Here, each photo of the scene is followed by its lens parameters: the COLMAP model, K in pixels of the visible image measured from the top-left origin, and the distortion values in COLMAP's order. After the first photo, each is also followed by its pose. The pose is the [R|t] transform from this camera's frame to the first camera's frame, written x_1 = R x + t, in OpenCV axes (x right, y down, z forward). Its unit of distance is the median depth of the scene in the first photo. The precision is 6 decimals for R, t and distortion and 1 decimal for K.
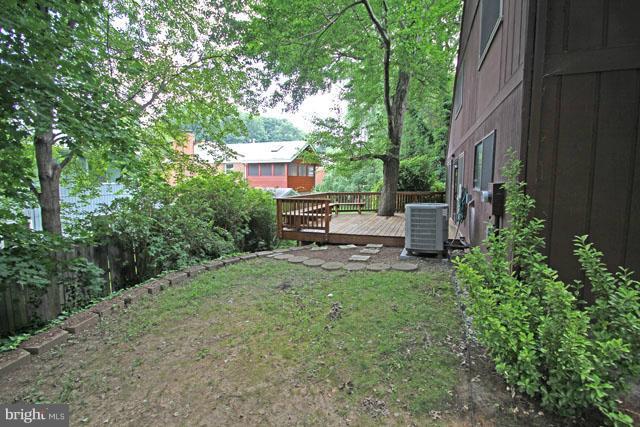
lens RADIAL K [[298.2, 0, 322.1], [0, 298.2, 211.2], [0, 0, 1]] dist [0.001162, -0.001130]
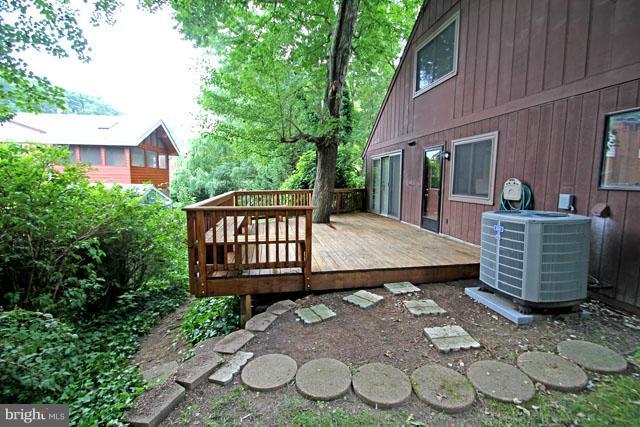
lens RADIAL K [[298.2, 0, 322.1], [0, 298.2, 211.2], [0, 0, 1]] dist [0.001162, -0.001130]
pose [[0.870413, -0.043815, 0.490368, -0.142866], [0.037364, 0.999038, 0.022944, -0.030048], [-0.490902, -0.001649, 0.871213, 0.374524]]
